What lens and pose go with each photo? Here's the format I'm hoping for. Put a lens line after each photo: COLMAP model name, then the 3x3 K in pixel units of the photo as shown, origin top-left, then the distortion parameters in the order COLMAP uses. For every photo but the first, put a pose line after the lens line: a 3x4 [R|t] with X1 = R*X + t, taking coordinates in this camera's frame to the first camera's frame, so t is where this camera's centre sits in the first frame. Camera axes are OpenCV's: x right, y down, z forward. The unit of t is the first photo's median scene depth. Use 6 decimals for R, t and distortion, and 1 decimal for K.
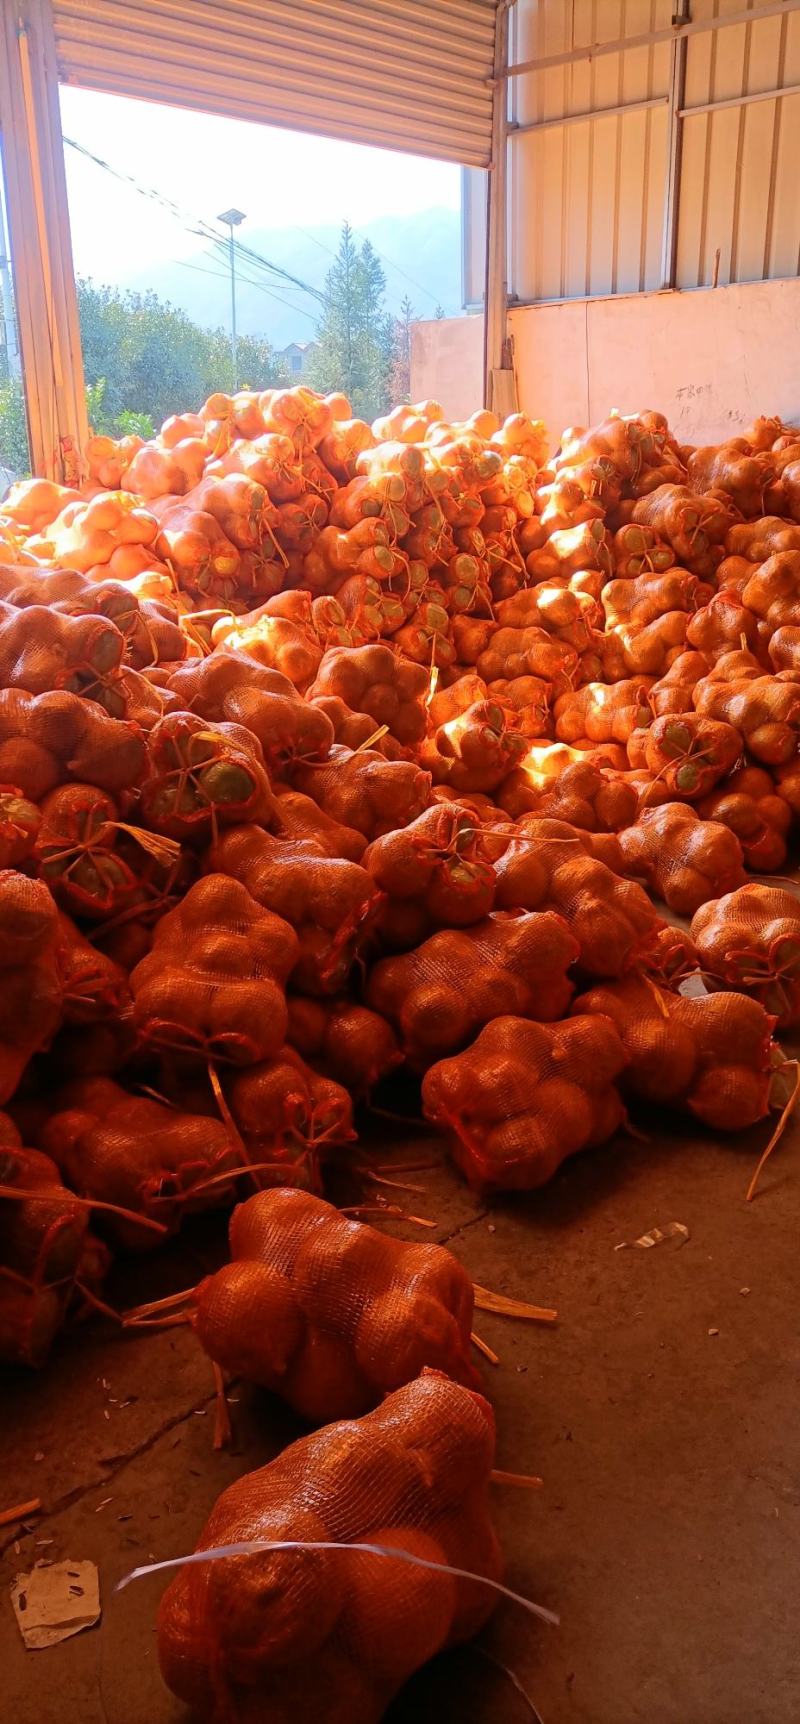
lens RADIAL K [[1228.0, 0, 400.0], [0, 1228.0, 862.0], [0, 0, 1]] dist [-0.006182, -0.002816]
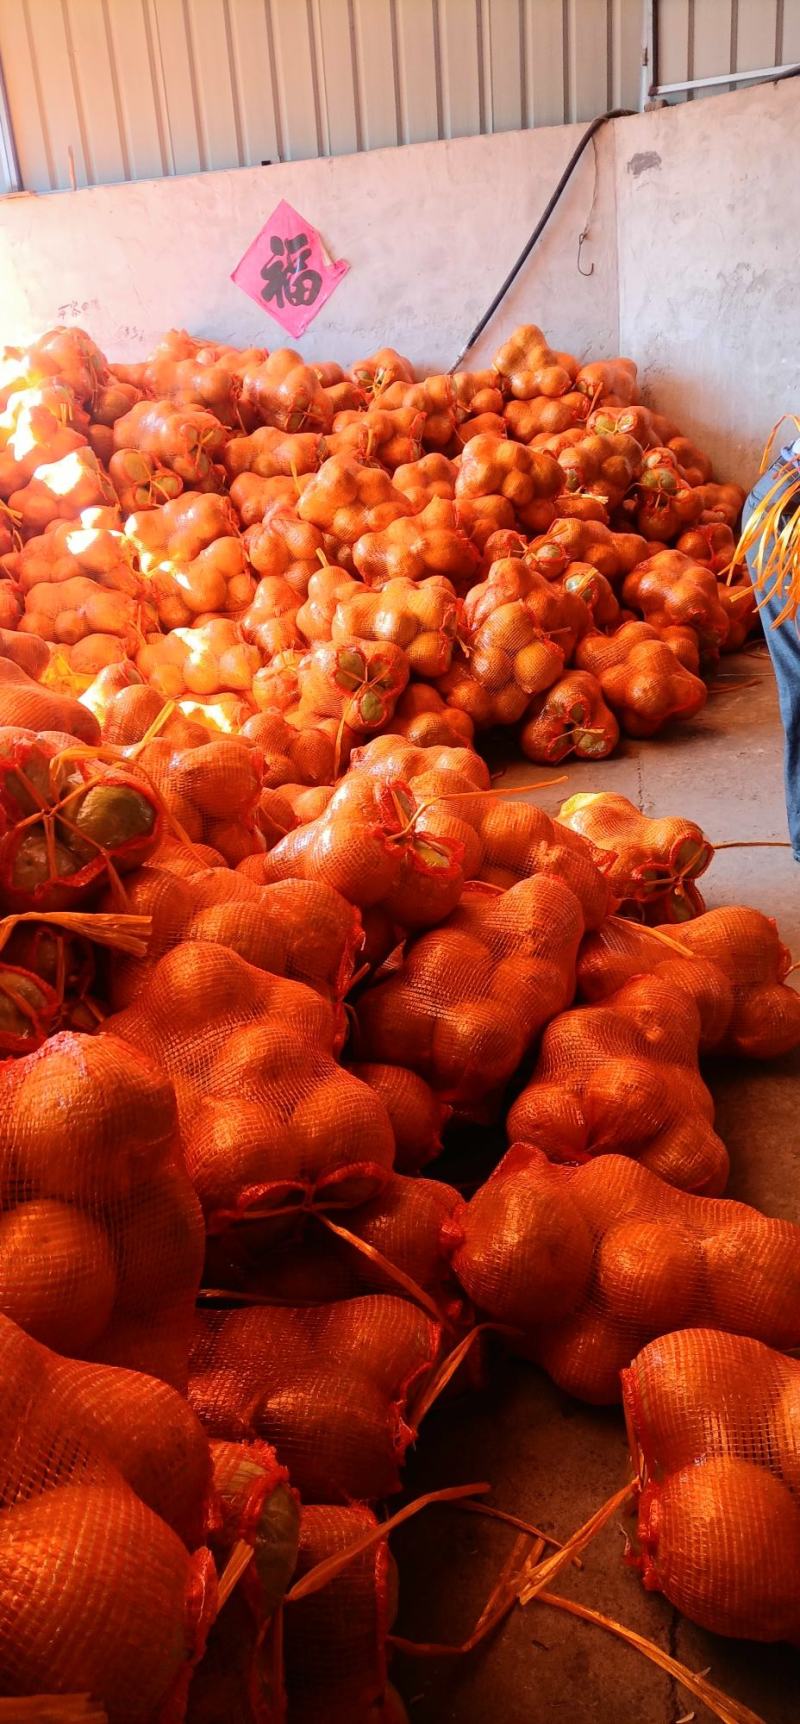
lens RADIAL K [[1228.0, 0, 400.0], [0, 1228.0, 862.0], [0, 0, 1]] dist [-0.006182, -0.002816]
pose [[0.826160, -0.257774, 0.501011, -0.175752], [0.240861, 0.965441, 0.099551, -0.034360], [-0.509358, 0.038429, 0.859696, 0.175616]]
